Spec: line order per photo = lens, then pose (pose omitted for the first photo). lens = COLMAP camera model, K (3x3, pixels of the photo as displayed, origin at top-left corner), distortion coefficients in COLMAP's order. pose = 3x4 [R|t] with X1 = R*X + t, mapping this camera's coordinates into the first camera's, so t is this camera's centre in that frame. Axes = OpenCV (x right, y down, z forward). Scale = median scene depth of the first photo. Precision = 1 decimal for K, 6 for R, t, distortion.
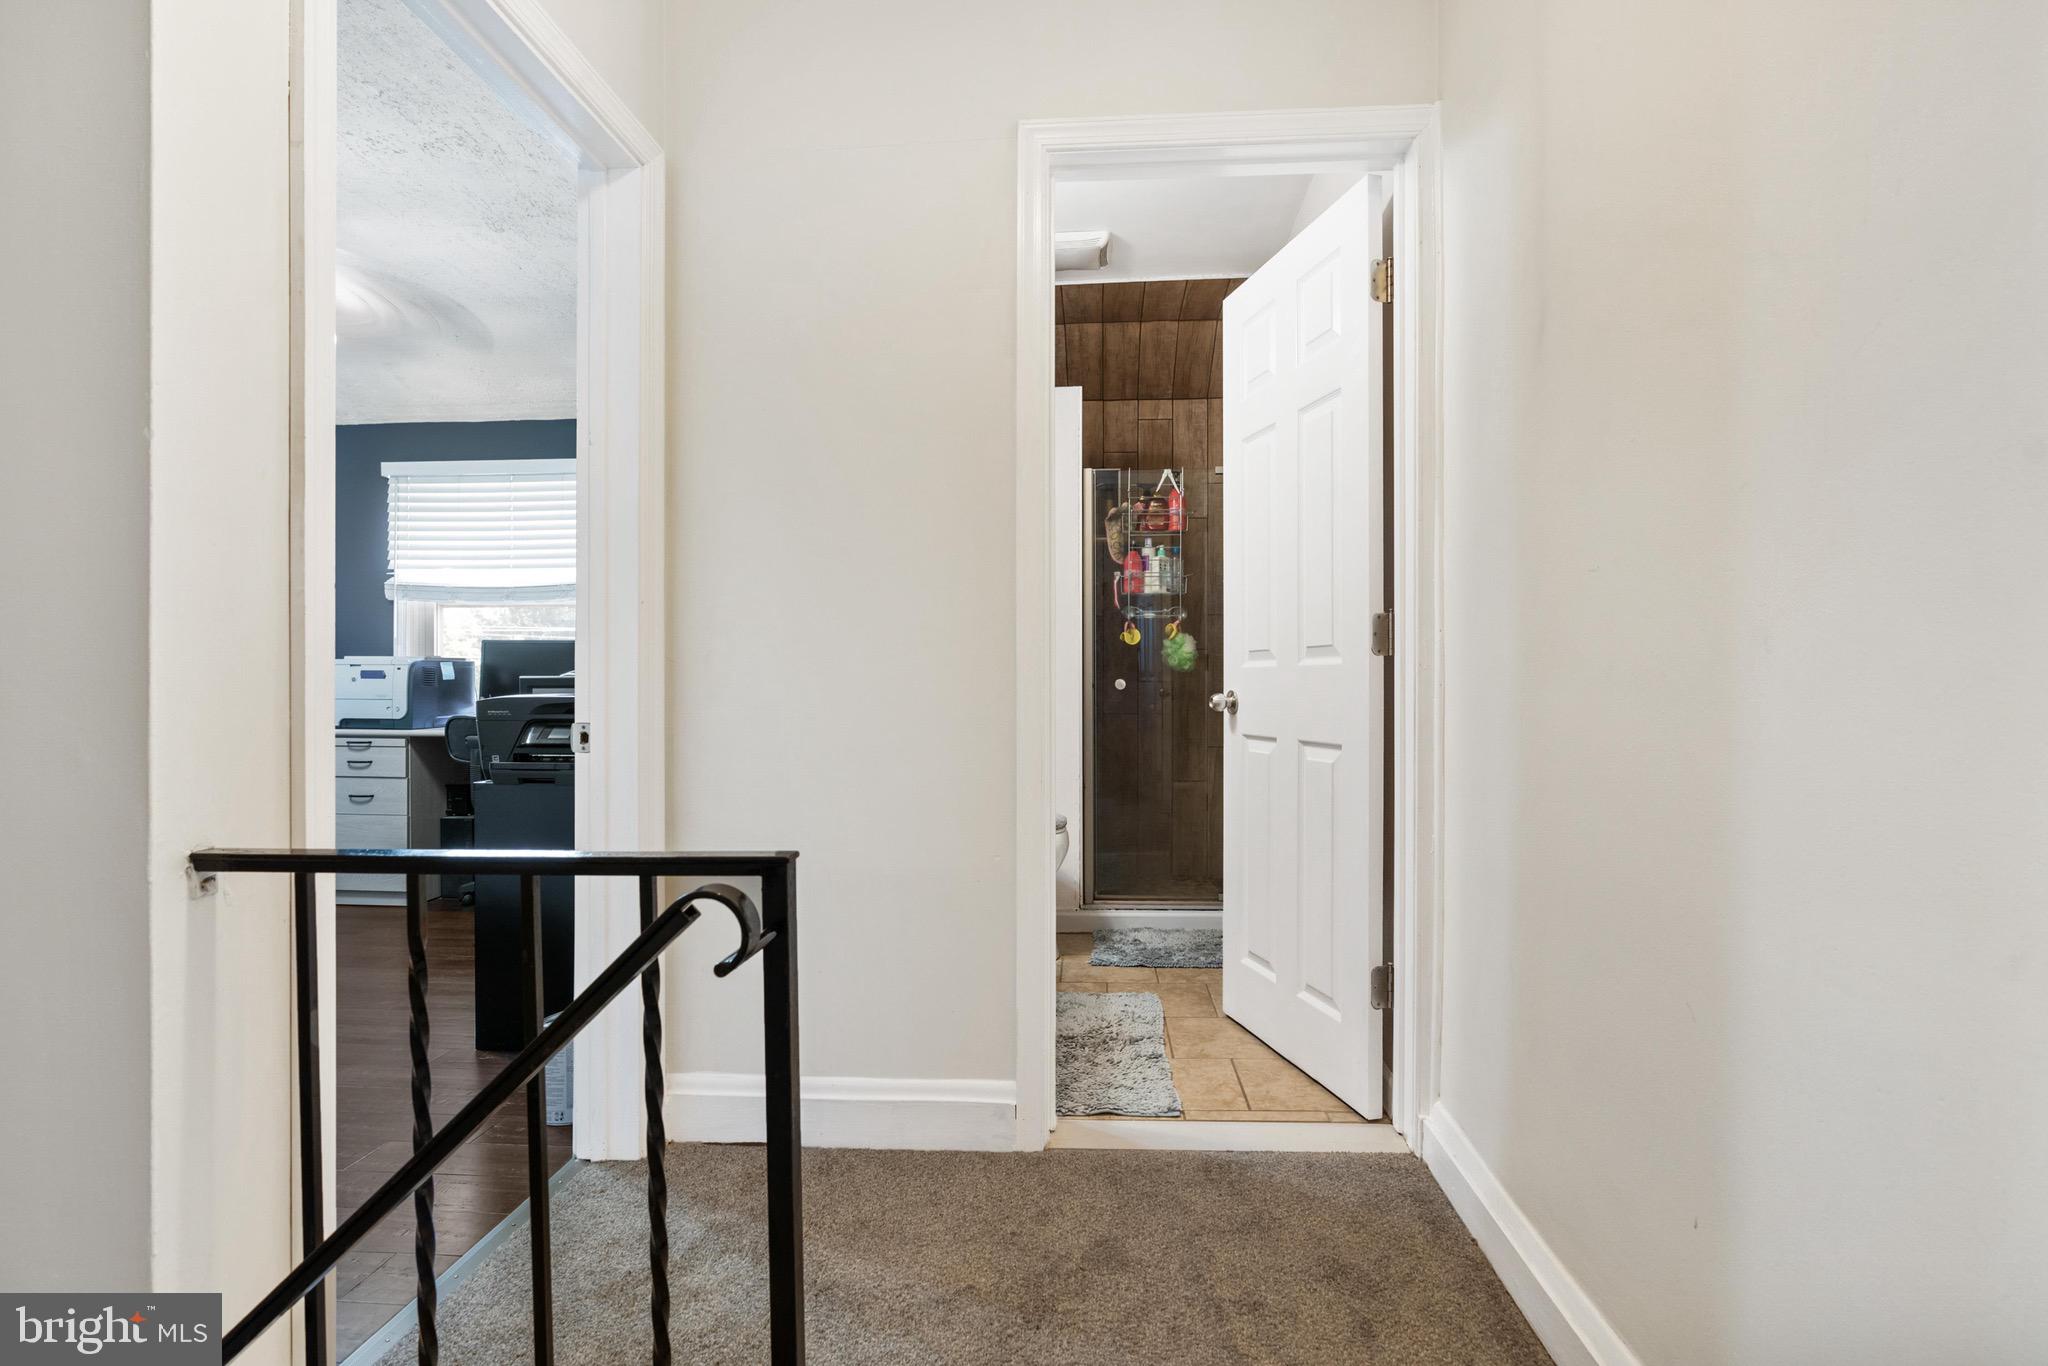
lens RADIAL K [[1013.7, 0, 1024.0], [0, 1013.7, 683.0], [0, 0, 1]] dist [-0.005817, 0.001139]
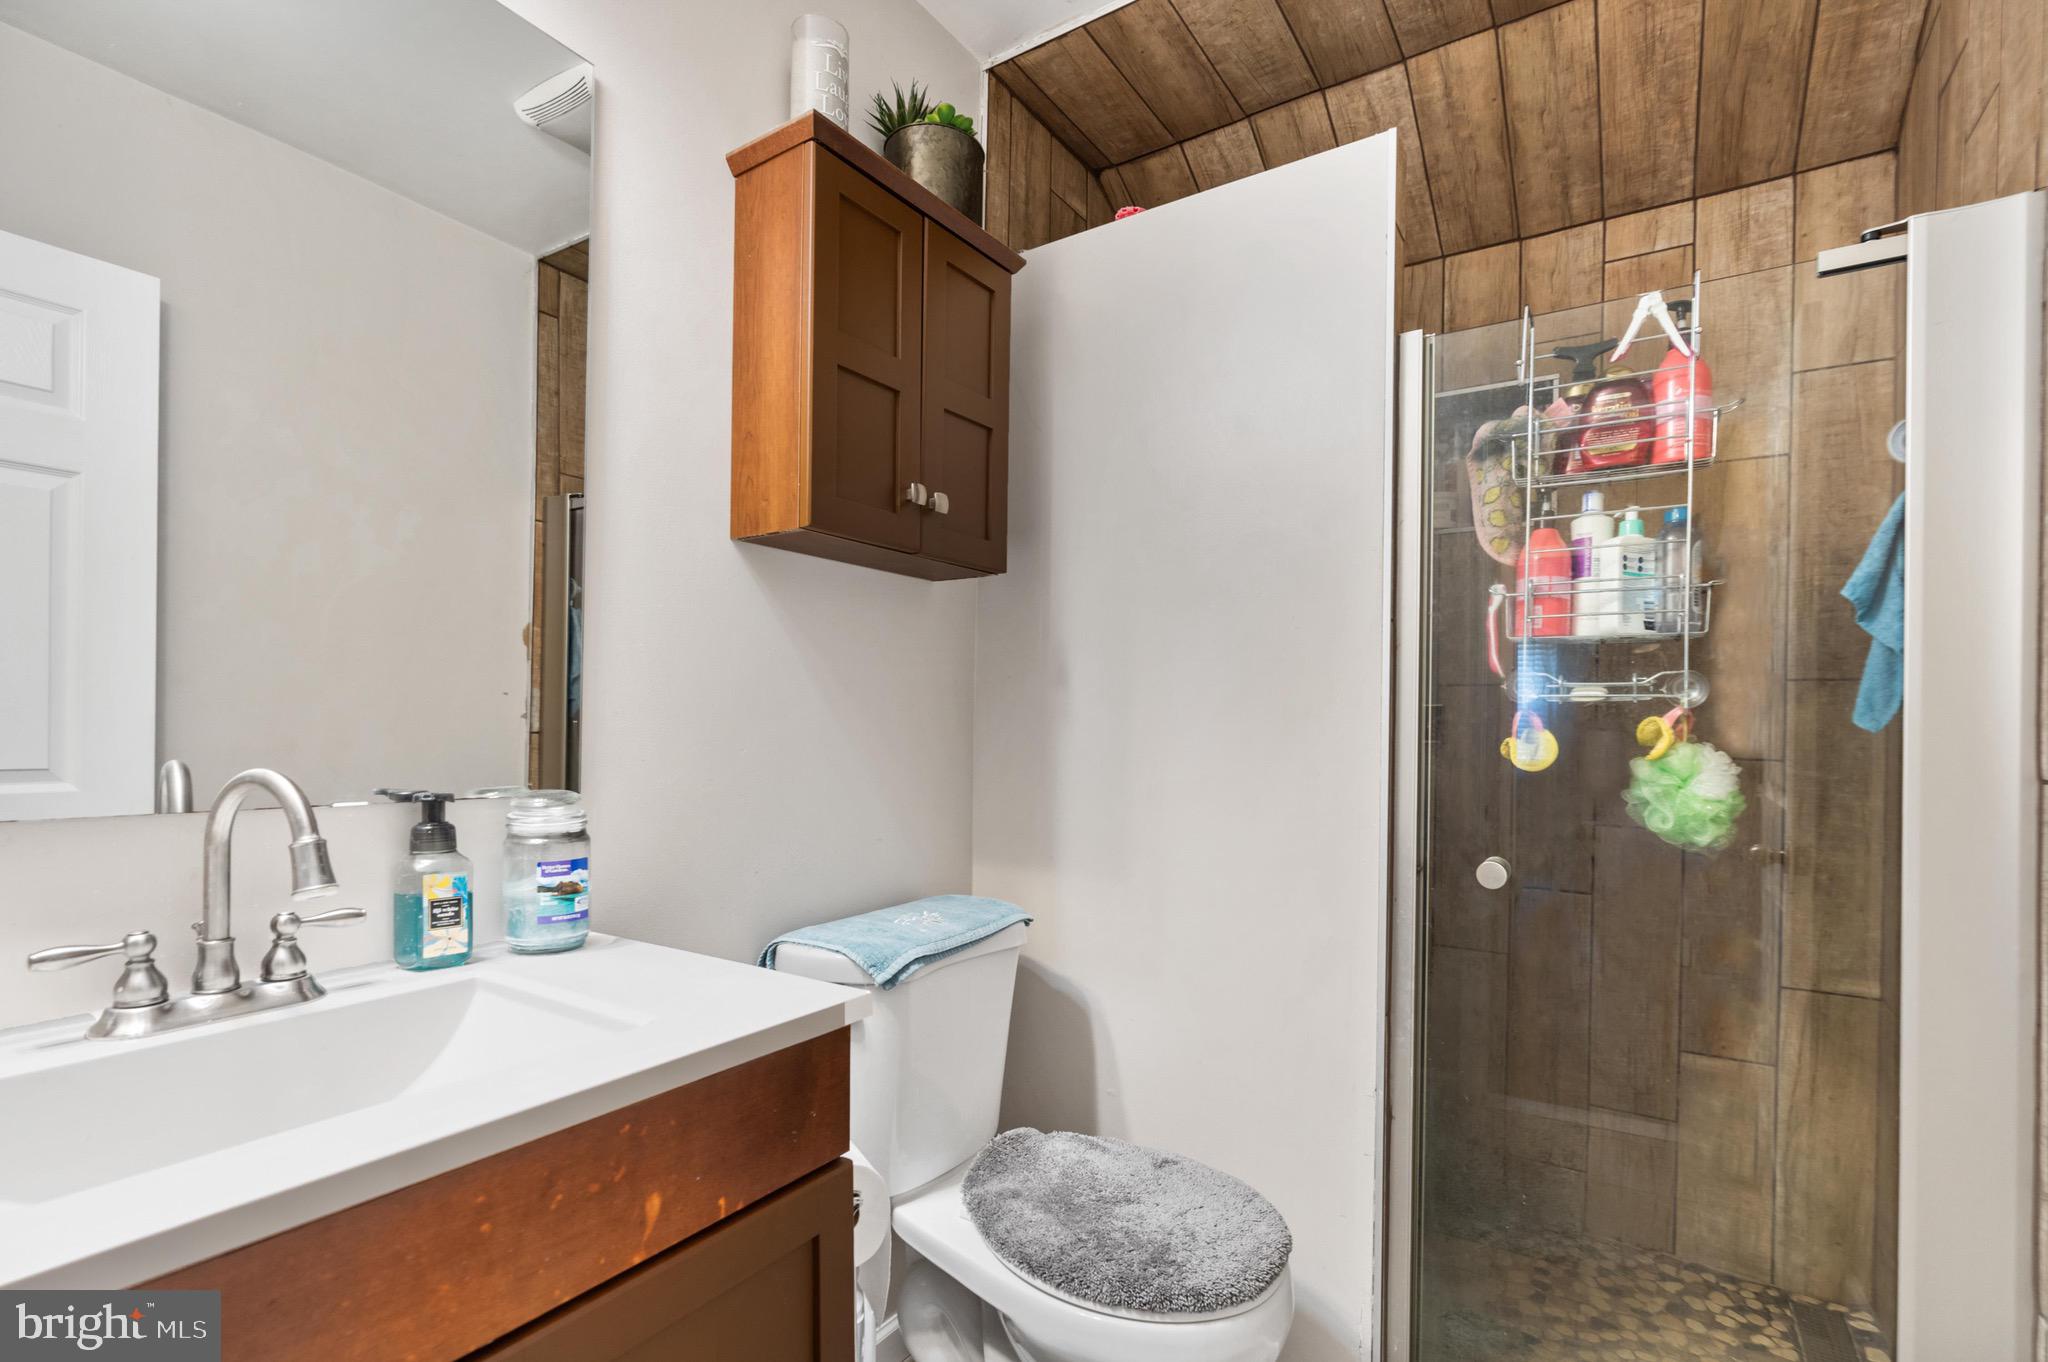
lens RADIAL K [[938.5, 0, 1023.5], [0, 938.5, 733.9], [0, 0, 1]] dist [-0.002222, -0.000025]
pose [[0.873650, 0.013917, -0.486356, 0.109580], [-0.013311, 0.999900, 0.004701, -0.050620], [0.486372, 0.002367, 0.873748, 0.589886]]
